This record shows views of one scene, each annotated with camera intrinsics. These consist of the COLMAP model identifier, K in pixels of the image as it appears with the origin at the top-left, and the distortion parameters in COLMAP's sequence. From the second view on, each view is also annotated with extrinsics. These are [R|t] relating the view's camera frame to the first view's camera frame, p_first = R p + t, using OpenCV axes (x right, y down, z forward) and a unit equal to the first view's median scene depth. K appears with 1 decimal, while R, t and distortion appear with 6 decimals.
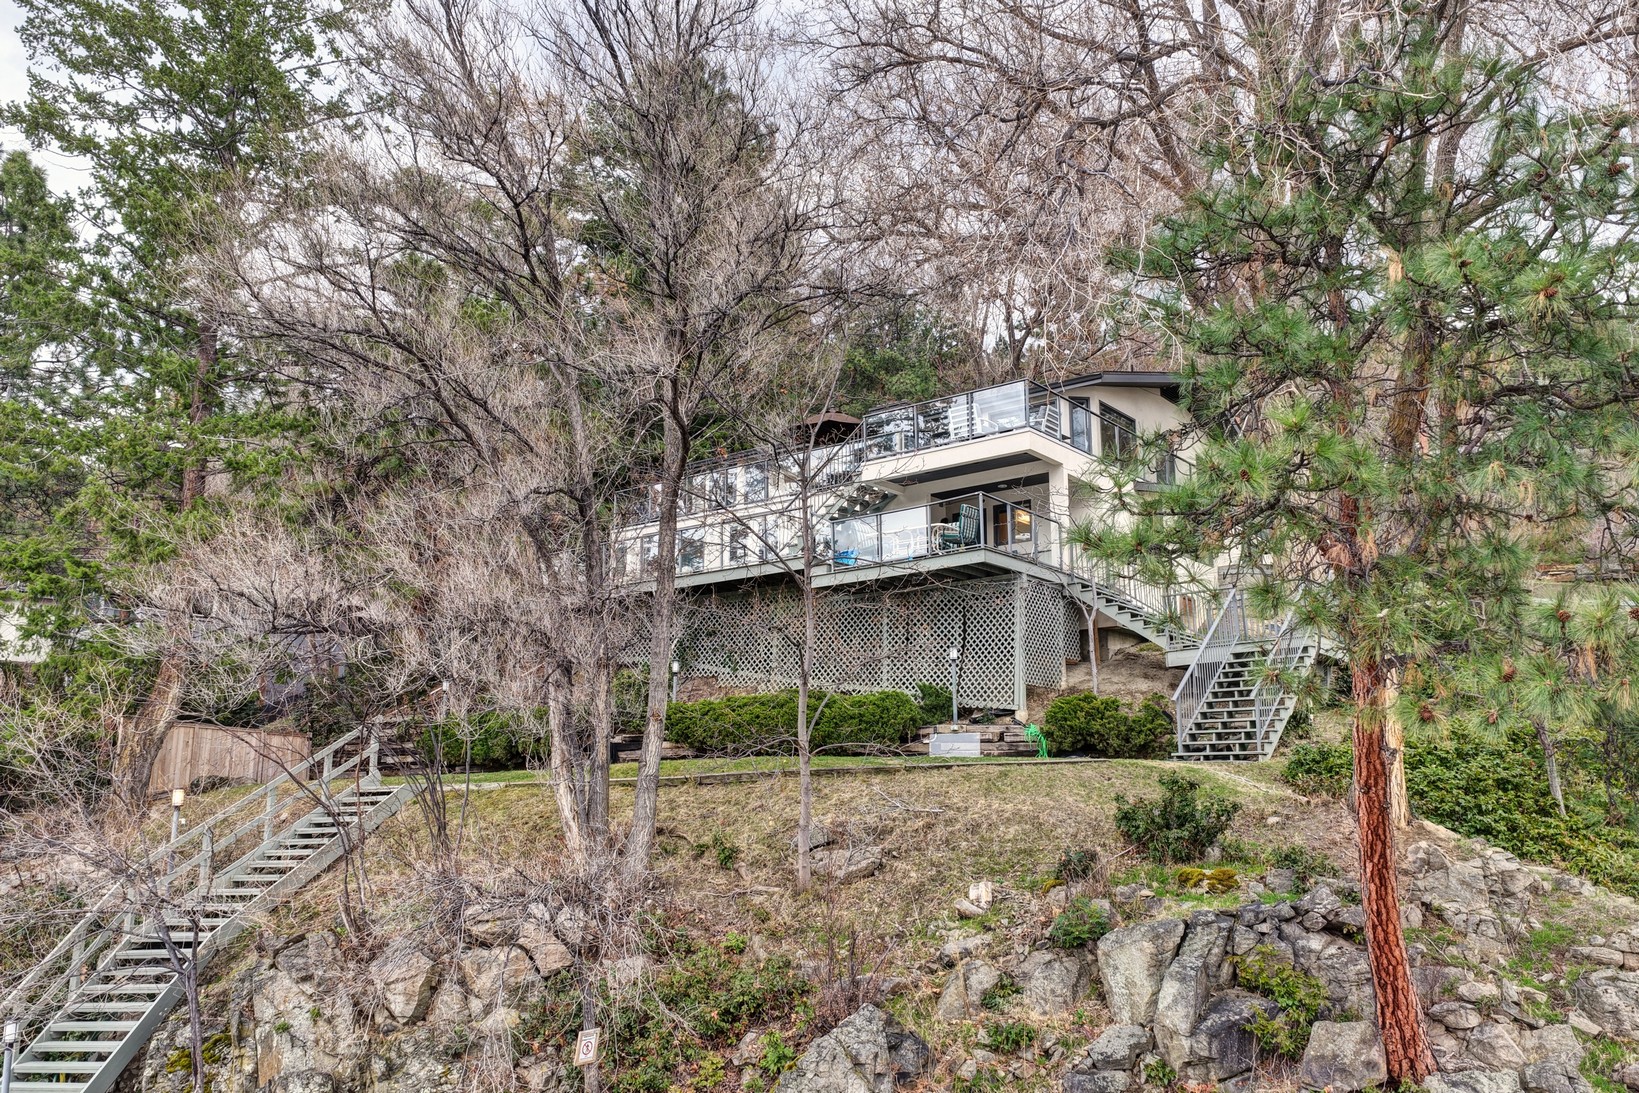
lens RADIAL K [[1379.7, 0, 819.5], [0, 1379.7, 546.5], [0, 0, 1]] dist [-0.000916, 0.005646]
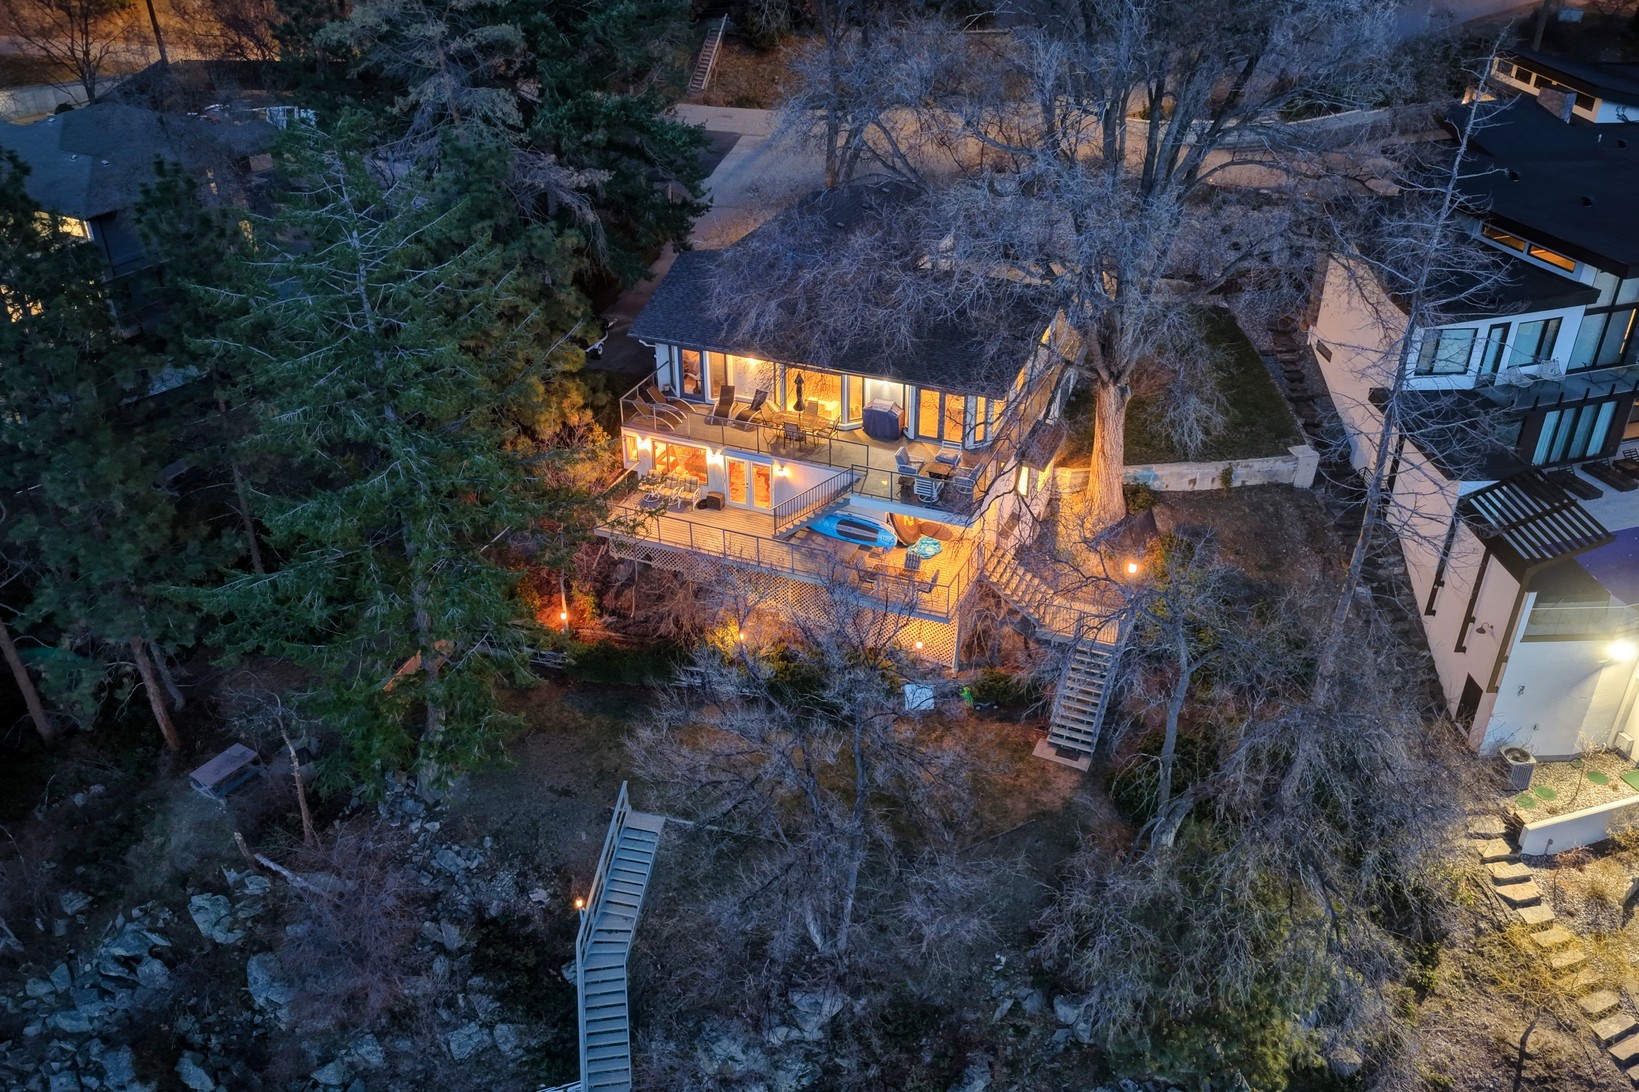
lens RADIAL K [[1379.7, 0, 819.5], [0, 1379.7, 546.0], [0, 0, 1]] dist [-0.000916, 0.005646]
pose [[0.964645, -0.139095, 0.223857, -0.660085], [-0.051811, 0.732724, 0.678551, -1.987406], [-0.258409, -0.666159, 0.699612, -0.148408]]
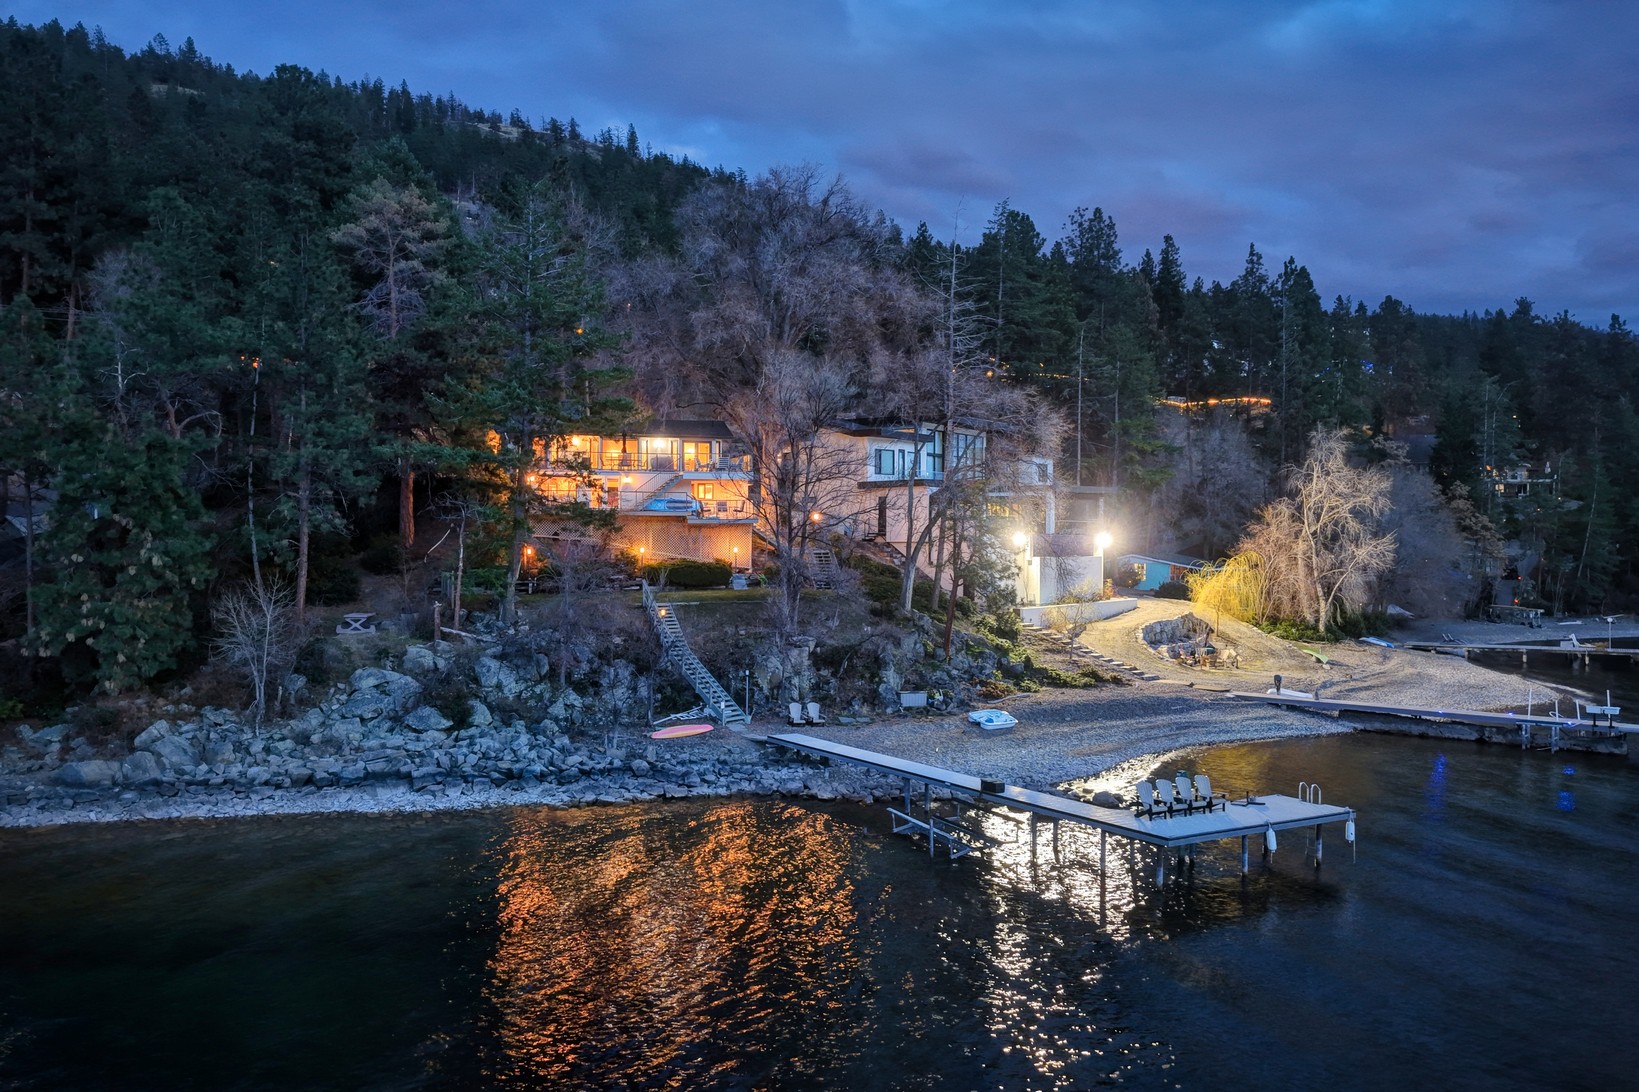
lens RADIAL K [[1352.3, 0, 823.7], [0, 1352.3, 549.8], [0, 0, 1]] dist [-0.003256, 0.008183]
pose [[0.590696, -0.005233, 0.806877, -3.693976], [-0.174562, 0.975469, 0.134119, -0.599155], [-0.787786, -0.220073, 0.575292, -1.453288]]
